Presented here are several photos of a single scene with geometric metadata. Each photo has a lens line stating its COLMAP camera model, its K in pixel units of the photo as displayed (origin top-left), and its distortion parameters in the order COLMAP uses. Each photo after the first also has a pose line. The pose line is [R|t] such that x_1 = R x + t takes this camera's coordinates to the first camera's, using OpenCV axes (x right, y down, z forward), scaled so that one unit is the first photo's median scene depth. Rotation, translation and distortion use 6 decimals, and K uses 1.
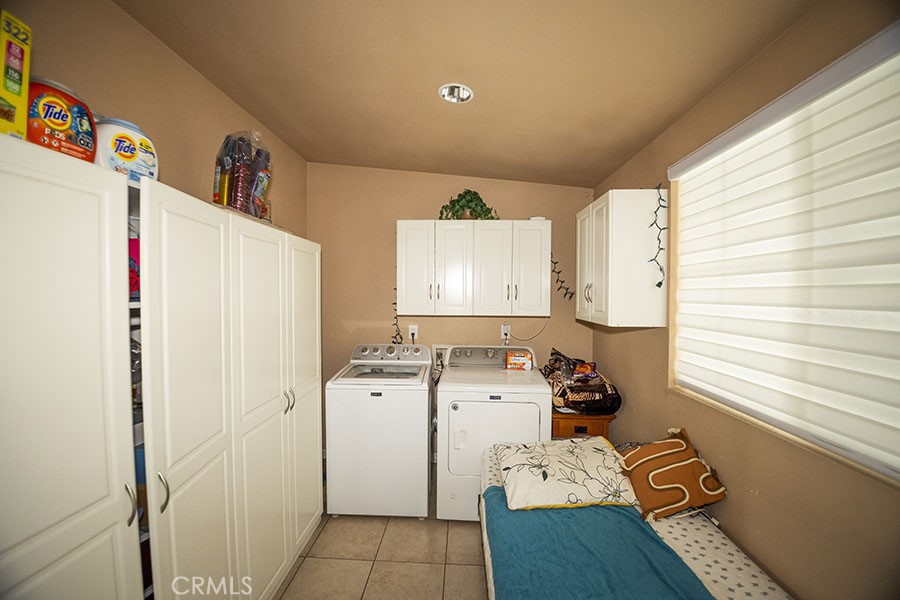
lens RADIAL K [[358.8, 0, 448.5], [0, 358.8, 298.4], [0, 0, 1]] dist [-0.031167, -0.003258]
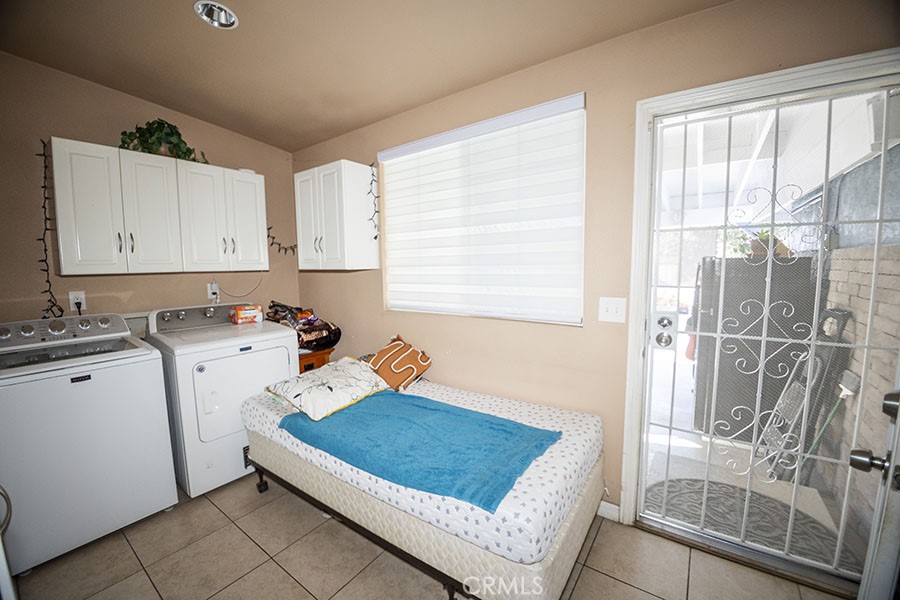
lens RADIAL K [[358.8, 0, 449.4], [0, 358.8, 301.6], [0, 0, 1]] dist [-0.031167, -0.003258]
pose [[0.535711, -0.098507, 0.838636, -0.368947], [0.030689, 0.994787, 0.097244, 0.067727], [-0.843844, -0.026358, 0.535941, 0.002797]]
